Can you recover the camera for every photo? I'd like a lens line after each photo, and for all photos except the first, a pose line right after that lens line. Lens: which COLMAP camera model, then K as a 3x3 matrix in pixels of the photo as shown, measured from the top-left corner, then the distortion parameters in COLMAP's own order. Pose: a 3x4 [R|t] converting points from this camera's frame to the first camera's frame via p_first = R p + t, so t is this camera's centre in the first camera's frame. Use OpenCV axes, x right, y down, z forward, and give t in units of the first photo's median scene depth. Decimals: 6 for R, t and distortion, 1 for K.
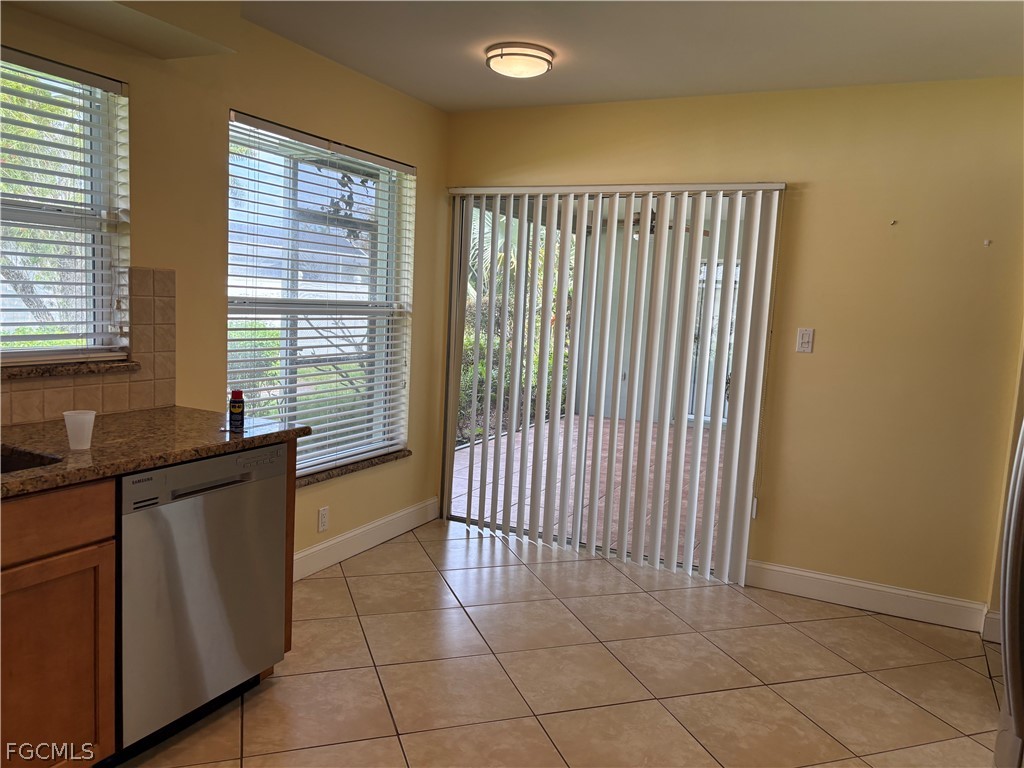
lens RADIAL K [[784.7, 0, 519.5], [0, 784.7, 391.6], [0, 0, 1]] dist [0.055751, -0.053184]
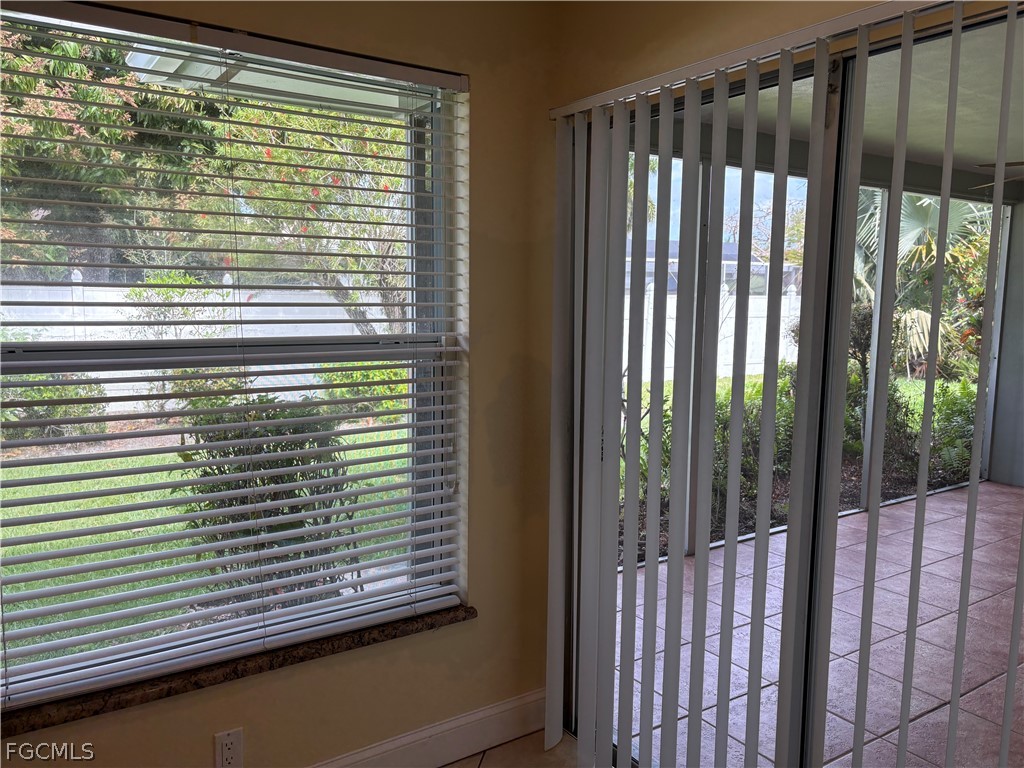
lens RADIAL K [[784.7, 0, 519.5], [0, 784.7, 391.6], [0, 0, 1]] dist [0.055751, -0.053184]
pose [[0.860663, 0.018233, -0.508848, 0.197705], [-0.026208, 0.999620, -0.008510, -0.085842], [0.508500, 0.020660, 0.860814, 0.678954]]
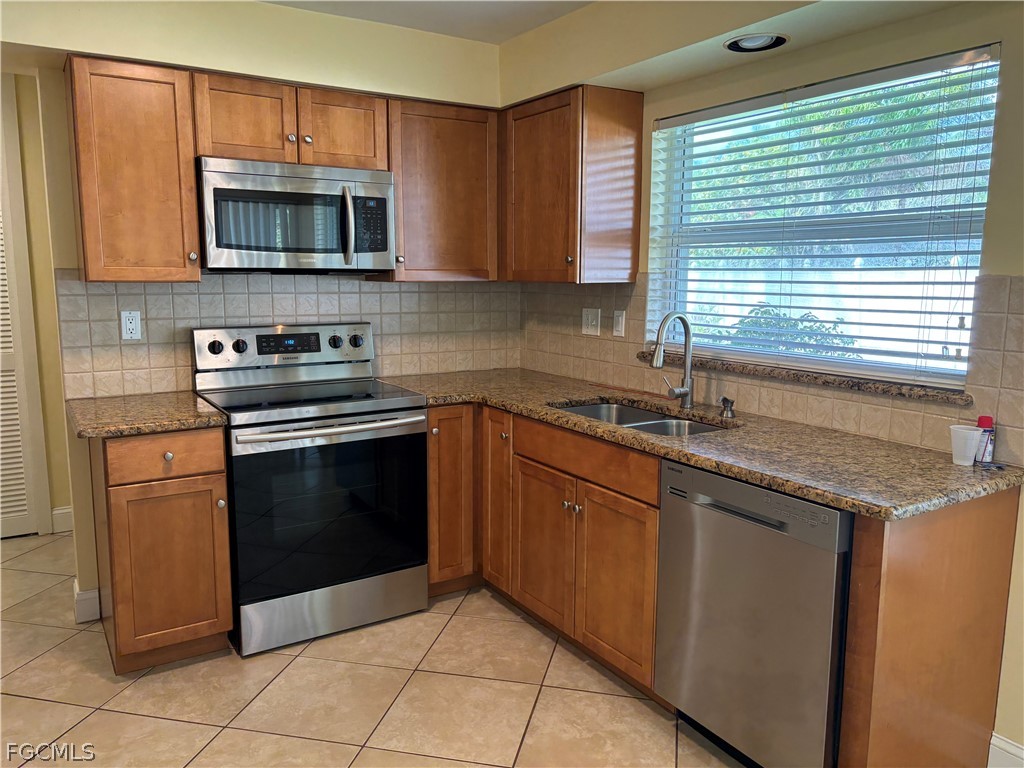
lens RADIAL K [[785.7, 0, 517.5], [0, 785.7, 385.6], [0, 0, 1]] dist [0.053740, -0.062108]
pose [[-0.527304, 0.068284, -0.846928, 0.333569], [-0.136907, 0.976913, 0.164003, -0.090616], [0.838574, 0.202430, -0.505782, 0.801017]]
